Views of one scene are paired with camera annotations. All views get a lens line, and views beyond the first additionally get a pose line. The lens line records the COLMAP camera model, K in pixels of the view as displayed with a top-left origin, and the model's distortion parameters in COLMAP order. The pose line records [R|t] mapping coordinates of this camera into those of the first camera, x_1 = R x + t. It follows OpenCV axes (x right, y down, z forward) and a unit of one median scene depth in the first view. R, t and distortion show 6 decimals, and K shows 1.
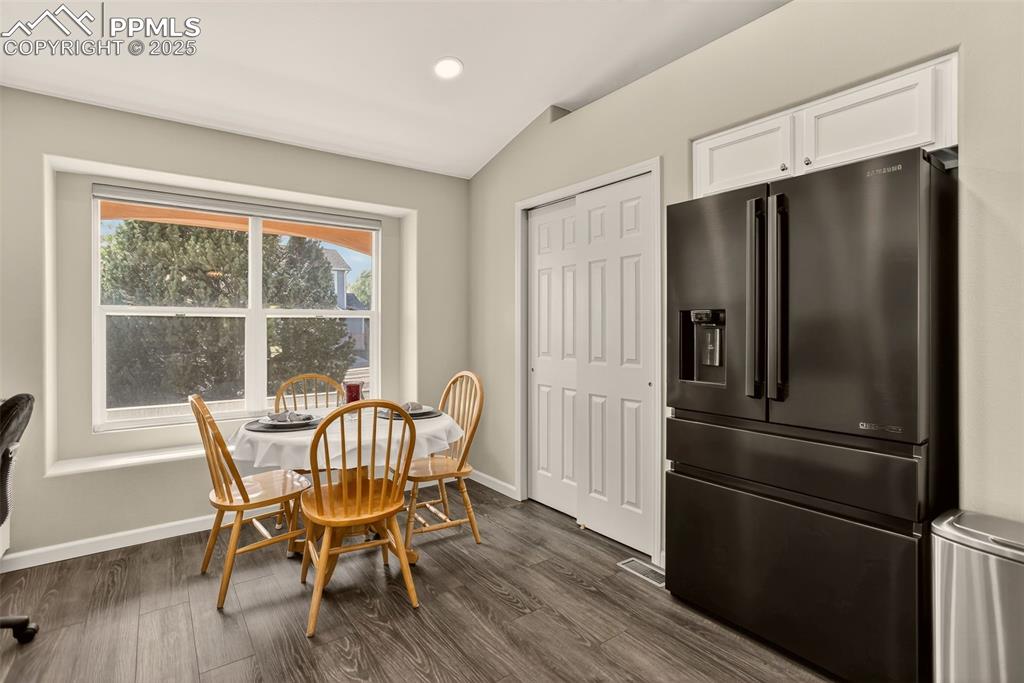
lens RADIAL K [[488.9, 0, 506.5], [0, 488.9, 329.3], [0, 0, 1]] dist [-0.050559, 0.027591]
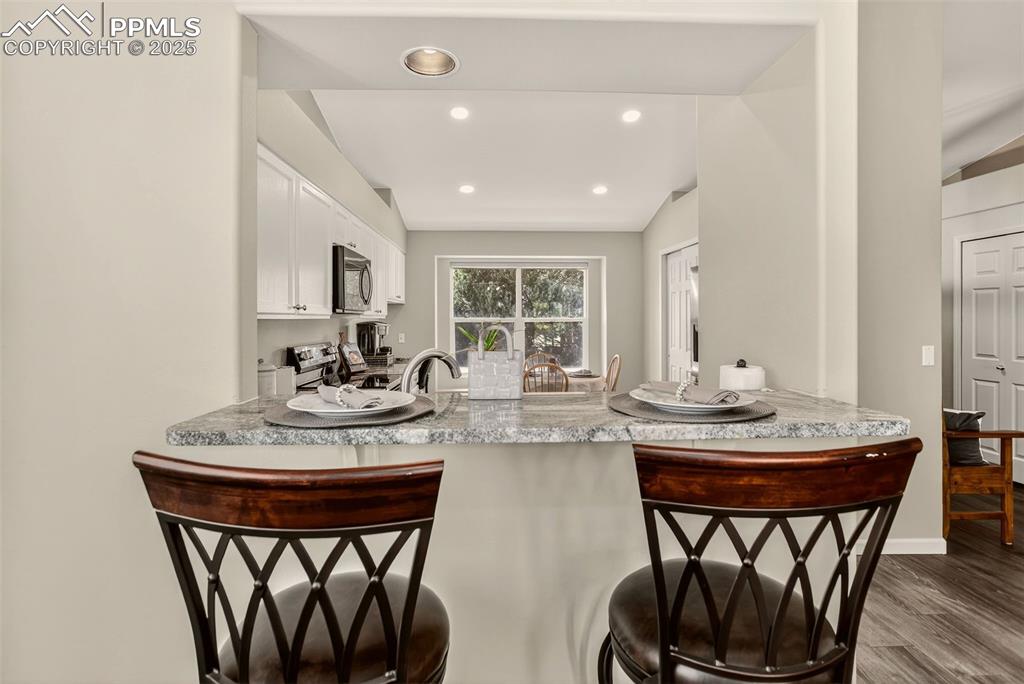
lens RADIAL K [[505.8, 0, 512.1], [0, 505.8, 299.5], [0, 0, 1]] dist [-0.000328, 0.000391]
pose [[0.832840, -0.017688, -0.553231, 0.523210], [-0.003663, 0.999291, -0.037463, -0.037703], [0.553501, 0.033227, 0.832185, -0.619163]]
